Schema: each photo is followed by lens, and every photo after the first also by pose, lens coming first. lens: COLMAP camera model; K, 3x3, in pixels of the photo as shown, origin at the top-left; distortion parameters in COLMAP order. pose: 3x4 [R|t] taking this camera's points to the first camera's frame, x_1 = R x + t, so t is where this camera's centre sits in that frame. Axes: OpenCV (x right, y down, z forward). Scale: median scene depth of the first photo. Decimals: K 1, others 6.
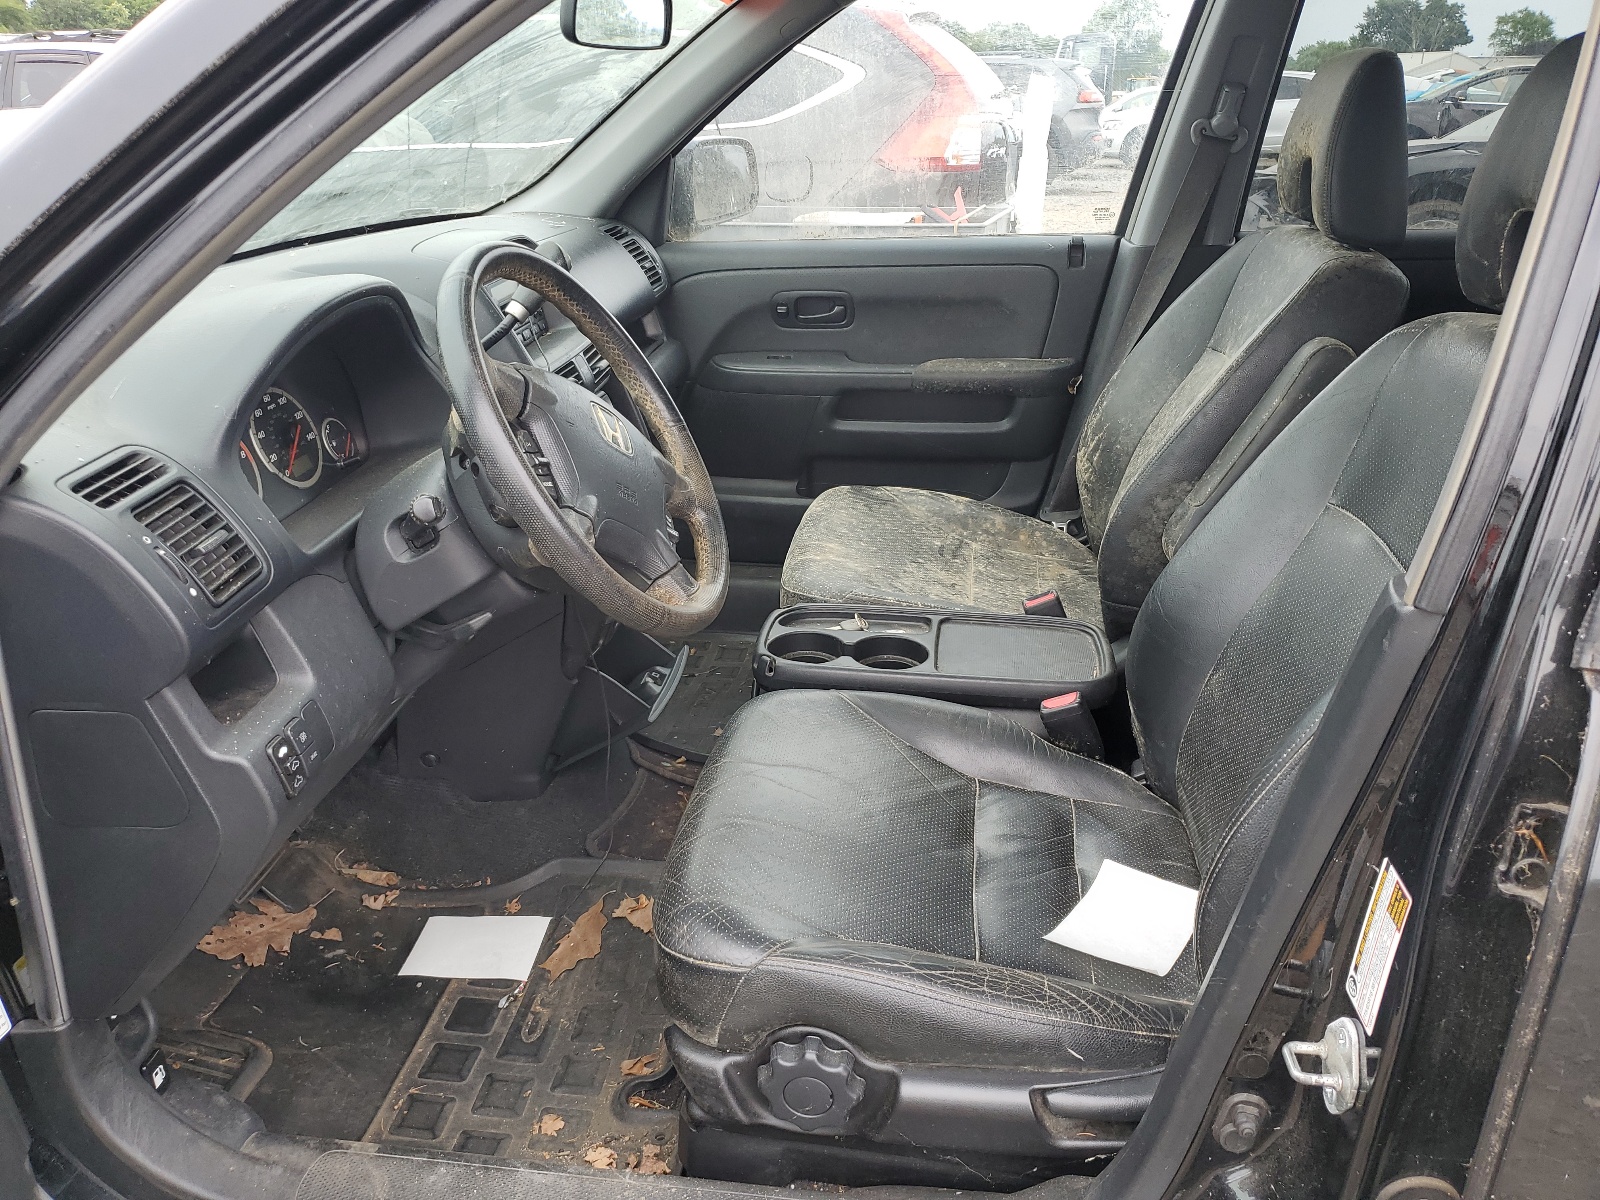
lens RADIAL K [[1224.4, 0, 800.3], [0, 1224.4, 606.5], [0, 0, 1]] dist [-0.007696, 0.005167]
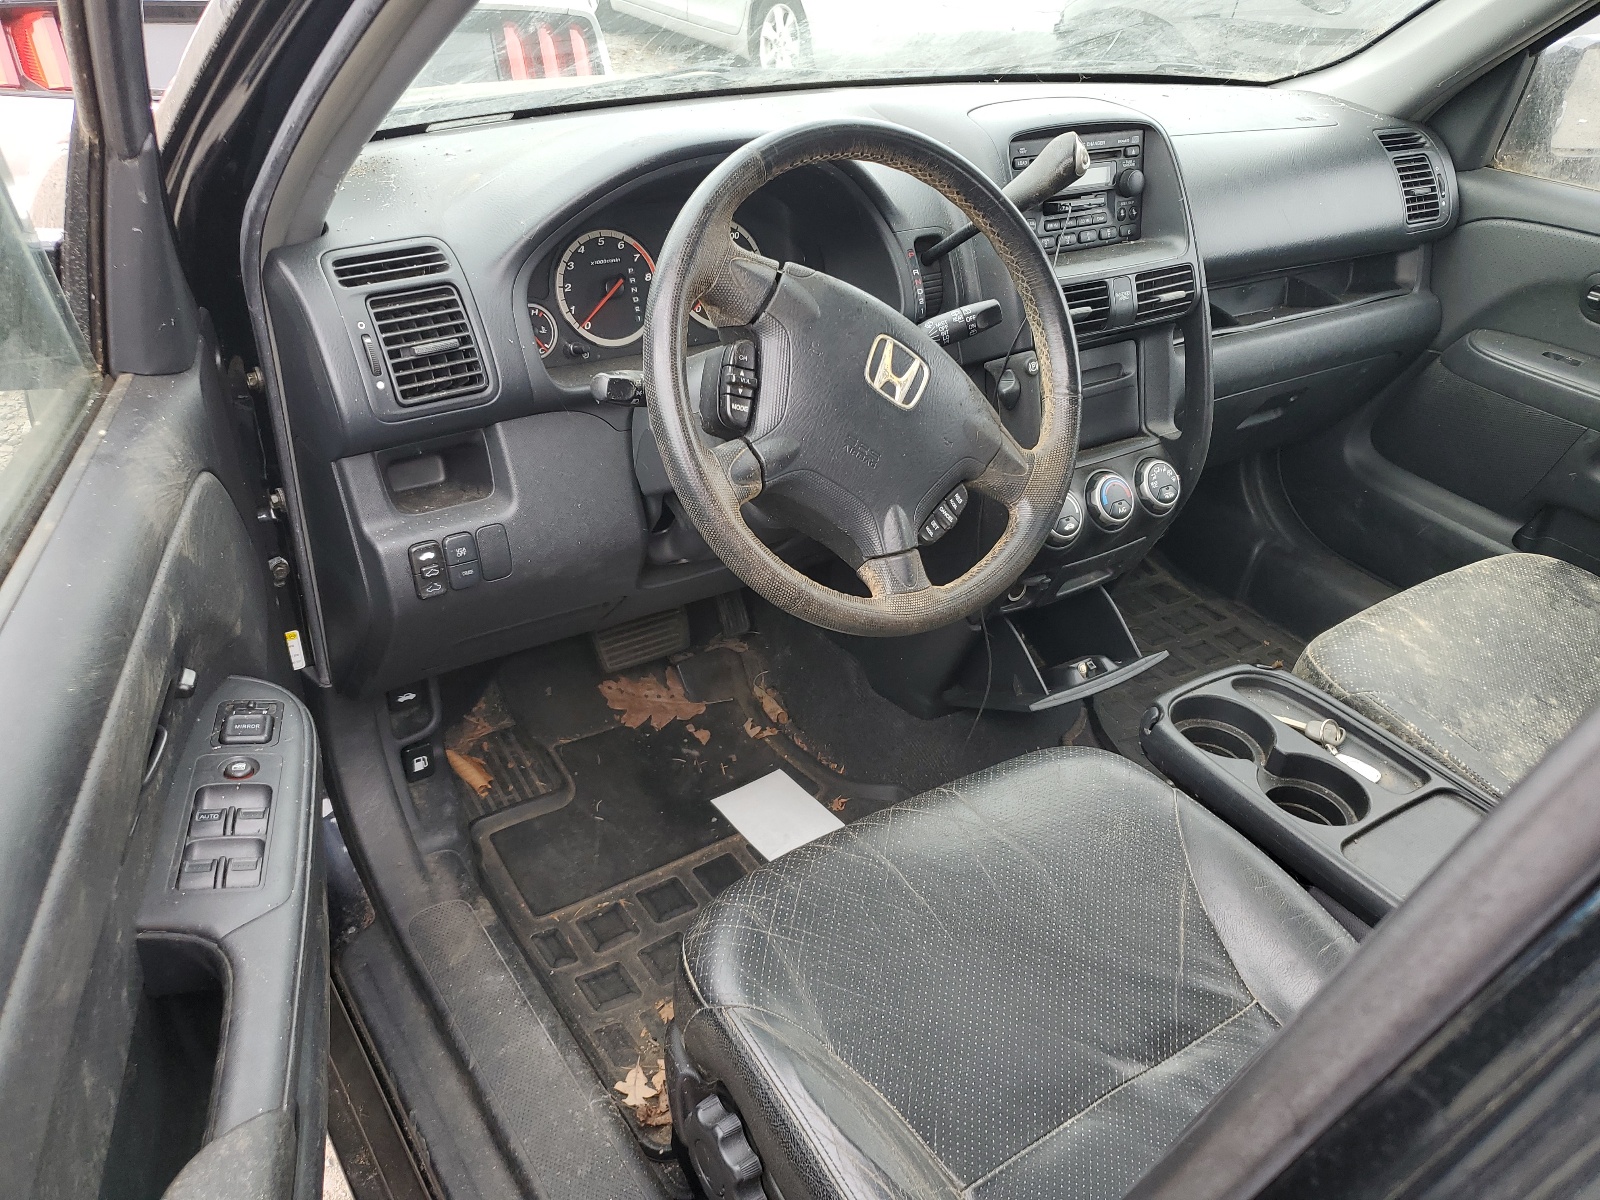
lens RADIAL K [[1224.4, 0, 802.5], [0, 1224.4, 591.8], [0, 0, 1]] dist [-0.007696, 0.005167]
pose [[0.666226, 0.435523, -0.605362, 0.278330], [-0.363801, 0.898412, 0.245977, -0.144381], [0.650993, 0.056354, 0.756989, 0.255982]]
